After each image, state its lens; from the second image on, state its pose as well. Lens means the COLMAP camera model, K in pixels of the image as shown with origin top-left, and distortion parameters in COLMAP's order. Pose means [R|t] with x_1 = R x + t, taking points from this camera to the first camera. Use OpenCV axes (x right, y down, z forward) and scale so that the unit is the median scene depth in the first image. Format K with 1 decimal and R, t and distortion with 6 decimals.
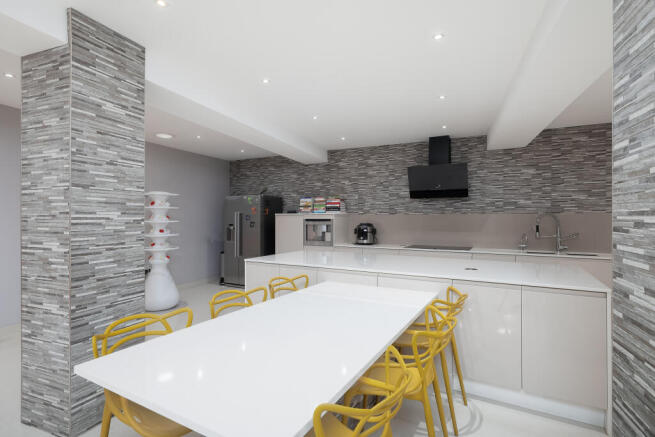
lens RADIAL K [[332.5, 0, 327.5], [0, 332.5, 218.5], [0, 0, 1]] dist [0.002351, 0.000260]
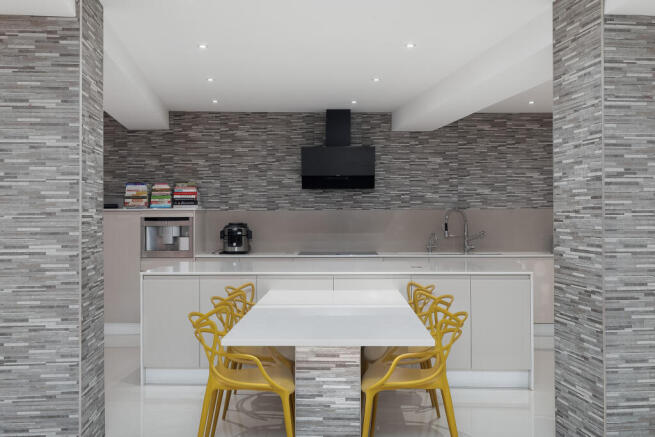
lens RADIAL K [[661.4, 0, 326.0], [0, 661.4, 207.9], [0, 0, 1]] dist [-0.000358, -0.006601]
pose [[0.882107, 0.000998, 0.471047, -0.406877], [0.005219, 0.999916, -0.011891, 0.000315], [-0.471019, 0.012947, 0.882028, -0.333994]]
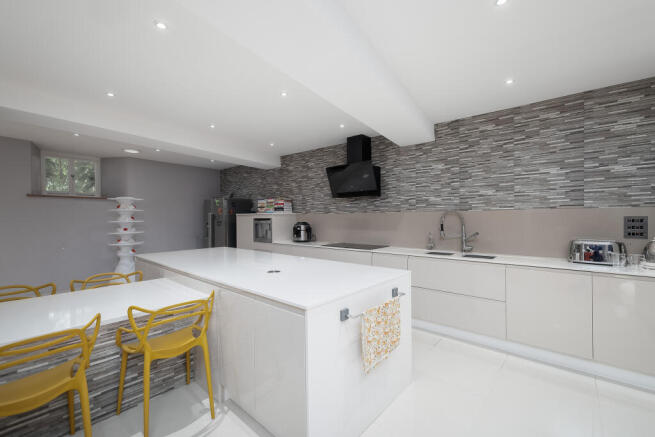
lens RADIAL K [[283.4, 0, 327.5], [0, 283.4, 218.5], [0, 0, 1]] dist [0.000383, 0.000261]
pose [[0.976826, -0.006874, -0.213926, 0.428330], [0.007878, 0.999962, 0.003841, 0.000043], [0.213891, -0.005437, 0.976842, 0.135097]]
